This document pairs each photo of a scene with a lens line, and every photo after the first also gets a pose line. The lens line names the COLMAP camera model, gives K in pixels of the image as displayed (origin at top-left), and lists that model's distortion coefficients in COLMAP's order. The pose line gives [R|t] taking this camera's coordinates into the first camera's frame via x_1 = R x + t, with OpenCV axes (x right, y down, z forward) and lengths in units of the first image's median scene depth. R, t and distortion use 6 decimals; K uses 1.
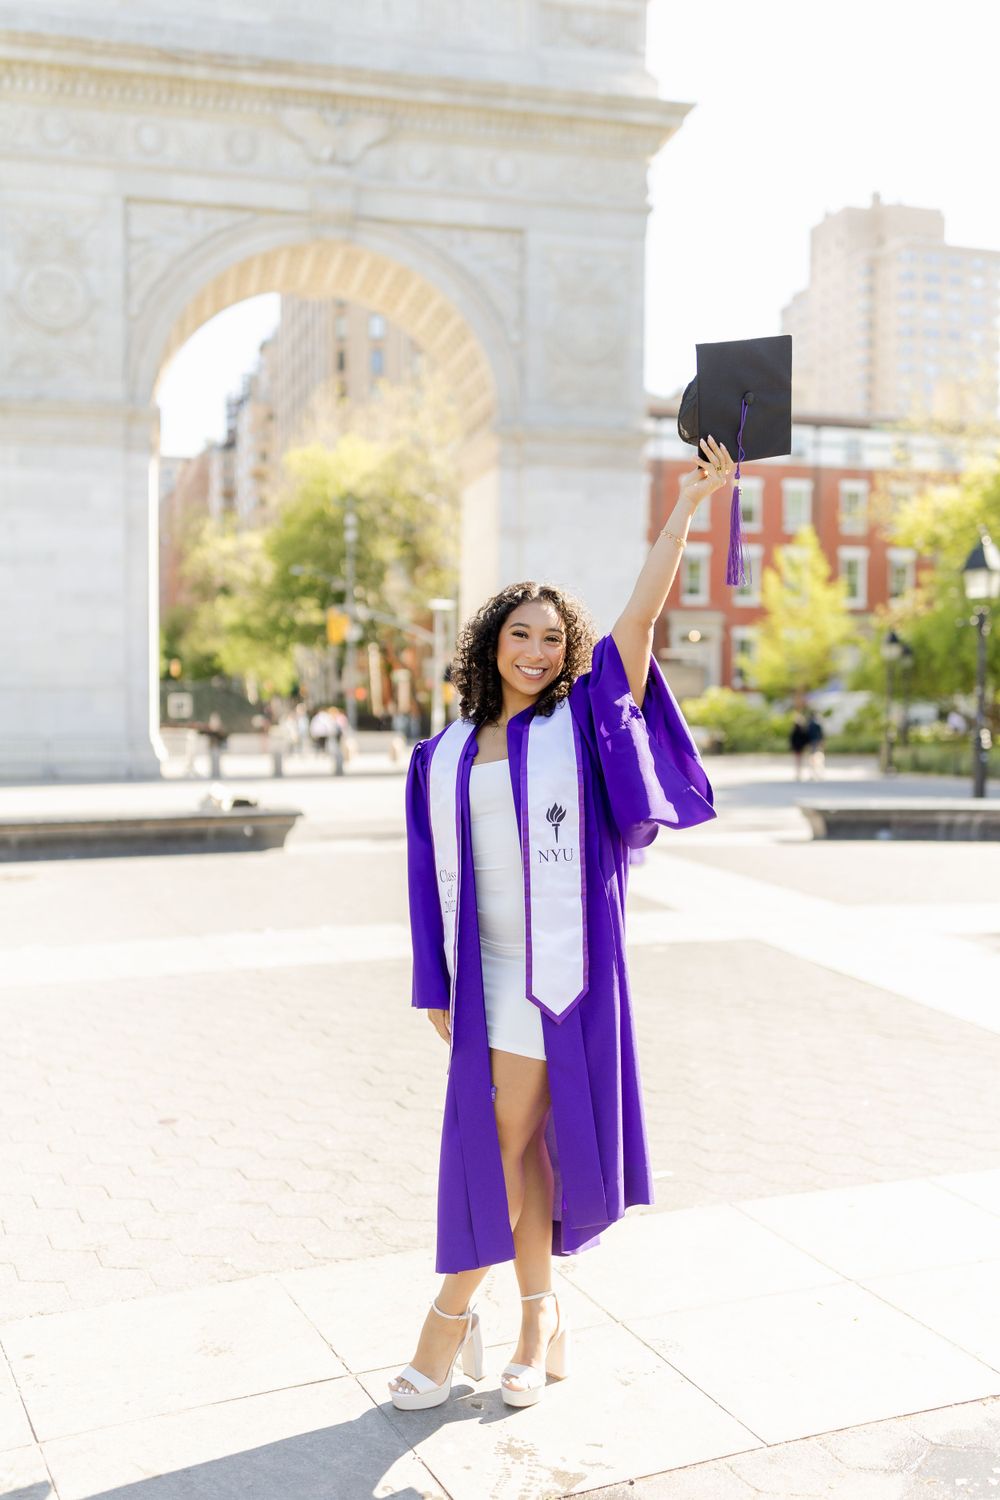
lens RADIAL K [[1430.1, 0, 500.0], [0, 1430.1, 750.0], [0, 0, 1]] dist [0.004339, -0.004413]
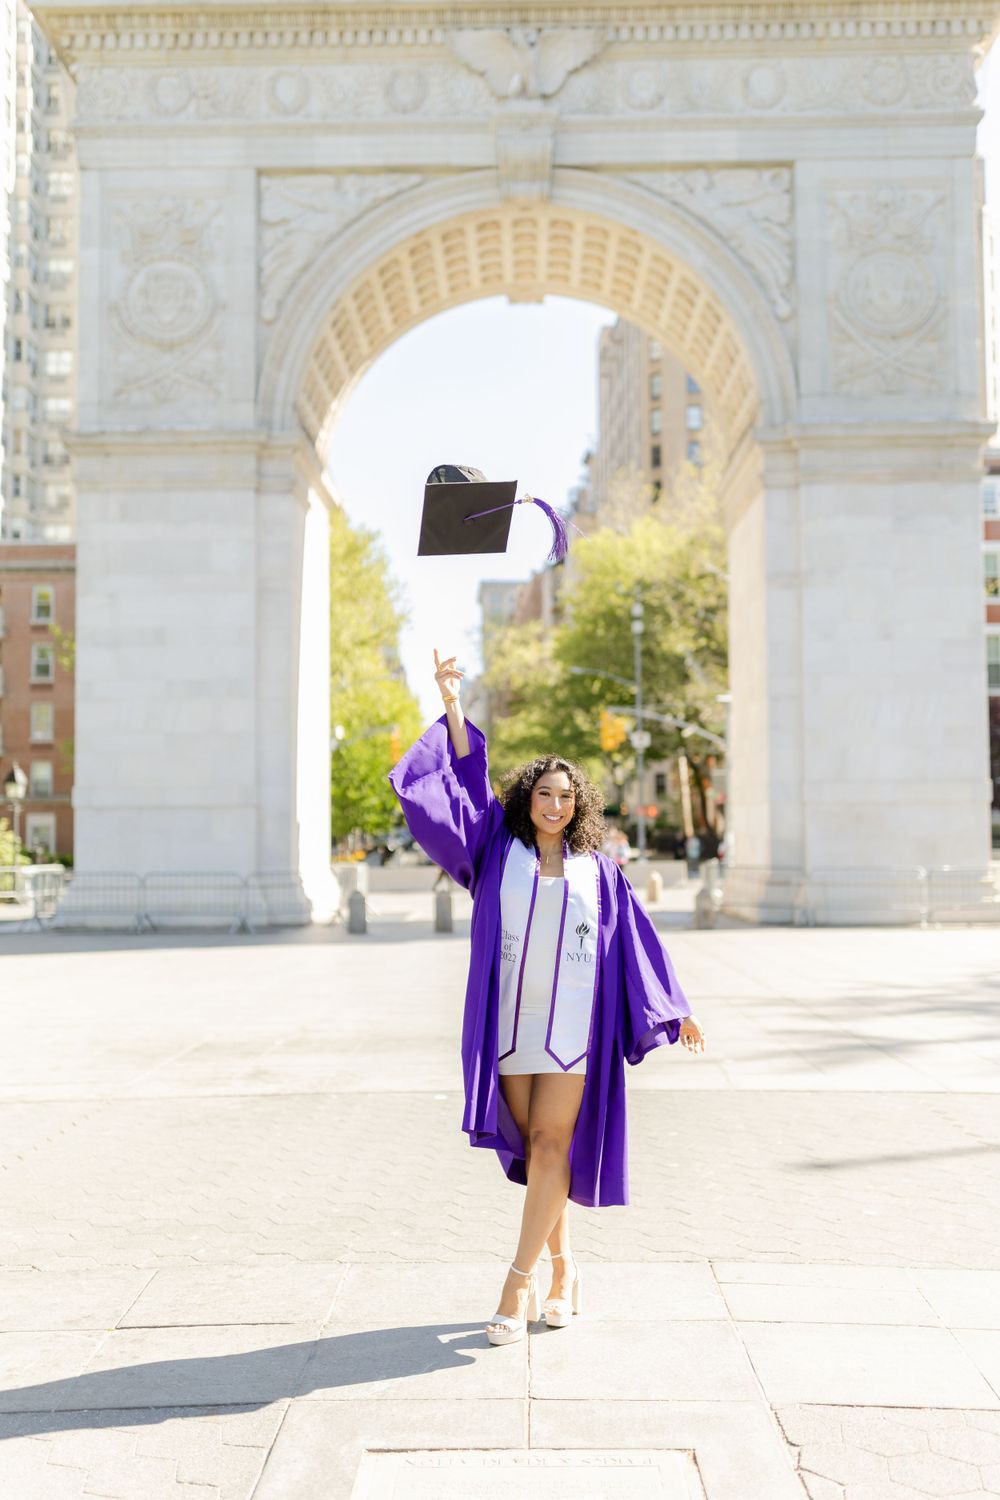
lens RADIAL K [[1439.3, 0, 500.0], [0, 1439.3, 750.0], [0, 0, 1]] dist [0.001465, 0.009484]
pose [[0.970257, -0.024600, -0.240823, 0.040293], [0.004388, 0.996447, -0.084111, -0.008559], [0.242036, 0.080552, 0.966918, 0.283315]]
